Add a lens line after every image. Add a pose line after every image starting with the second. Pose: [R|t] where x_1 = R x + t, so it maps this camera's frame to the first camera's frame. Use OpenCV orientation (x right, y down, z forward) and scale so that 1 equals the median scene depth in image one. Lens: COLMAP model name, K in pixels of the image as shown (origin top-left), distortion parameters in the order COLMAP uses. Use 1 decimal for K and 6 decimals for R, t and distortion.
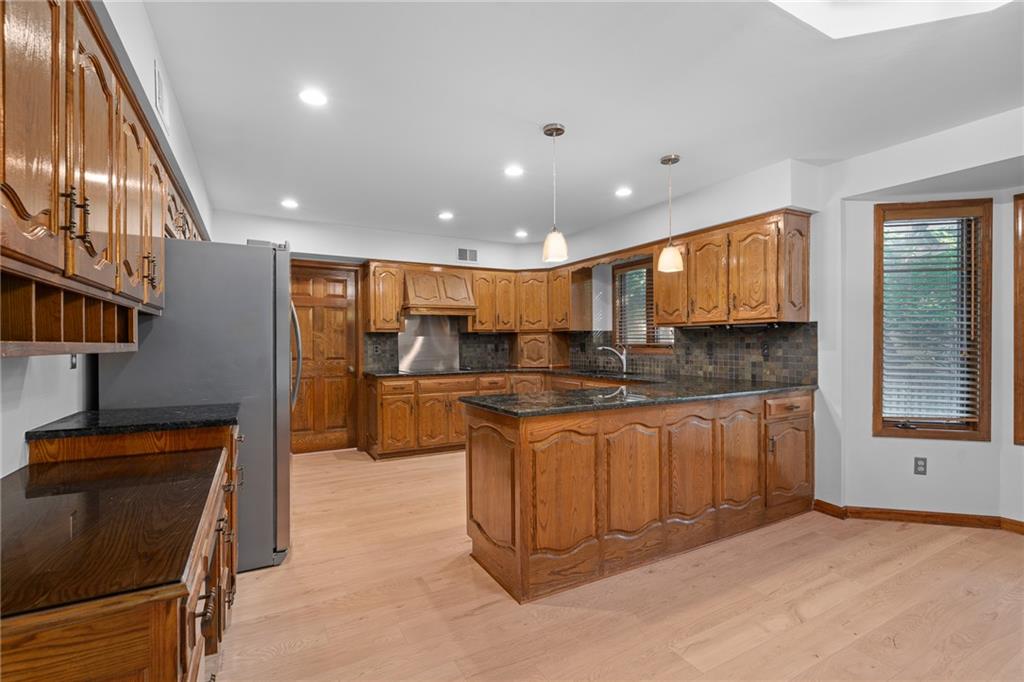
lens RADIAL K [[464.3, 0, 518.1], [0, 464.3, 345.0], [0, 0, 1]] dist [-0.005185, 0.000513]
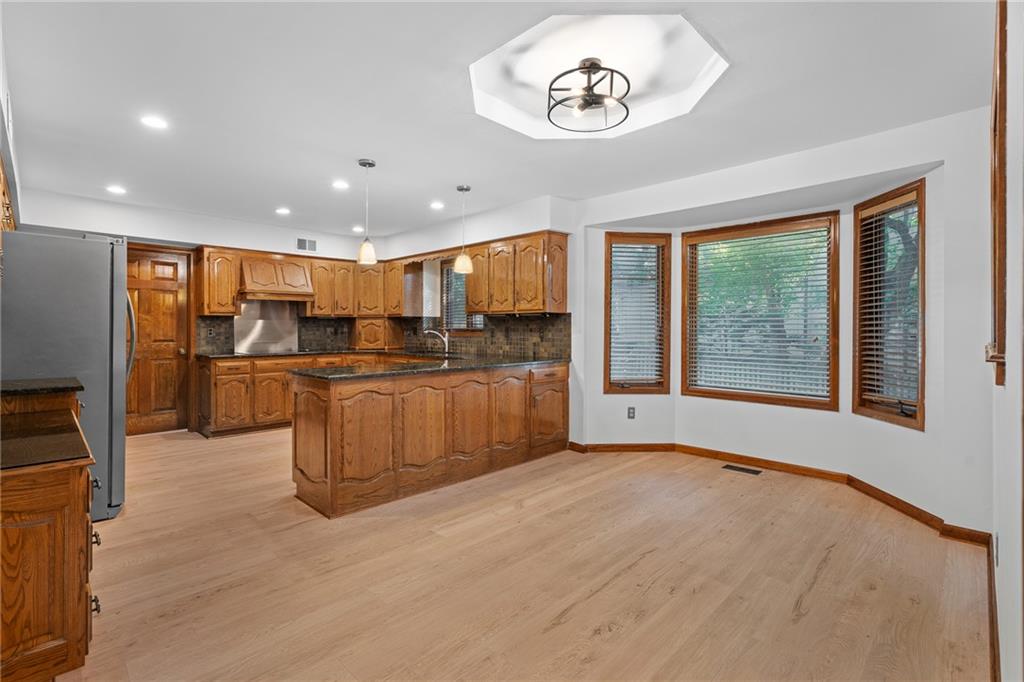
lens RADIAL K [[464.3, 0, 504.7], [0, 464.3, 327.8], [0, 0, 1]] dist [-0.005185, 0.000513]
pose [[0.963283, 0.006917, 0.268398, 0.086025], [-0.005851, 0.999971, -0.004772, 0.001863], [-0.268424, 0.003026, 0.963296, -0.293870]]
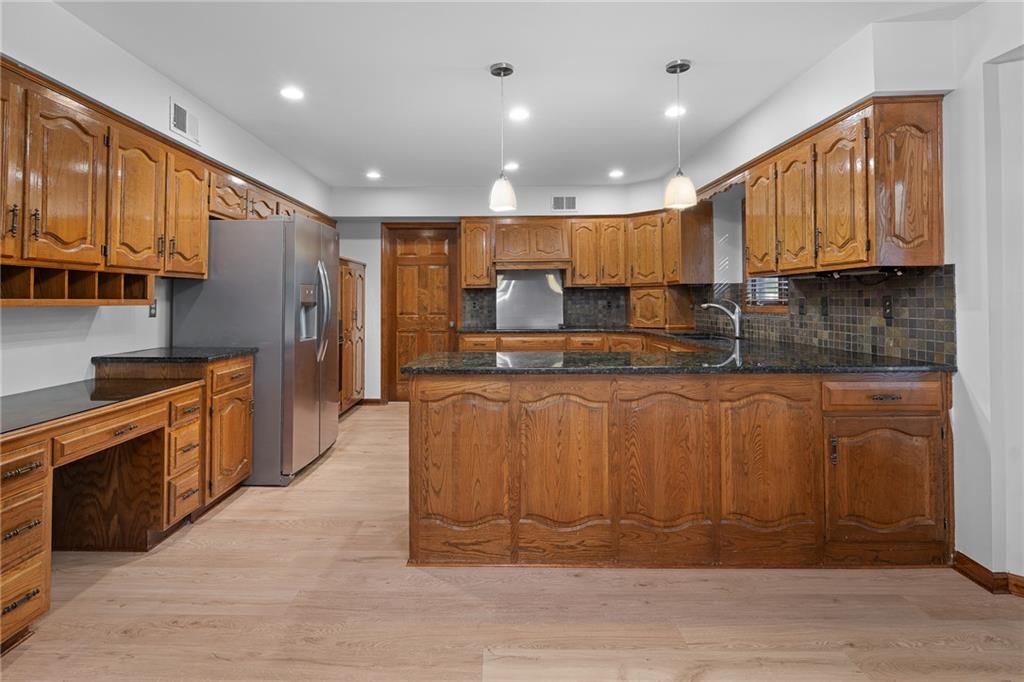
lens RADIAL K [[507.9, 0, 477.8], [0, 507.9, 287.8], [0, 0, 1]] dist [-0.005030, 0.000190]
pose [[0.864815, -0.011751, -0.501953, 0.449803], [-0.001281, 0.999671, -0.025611, -0.000672], [0.502089, 0.022792, 0.864516, 0.088476]]
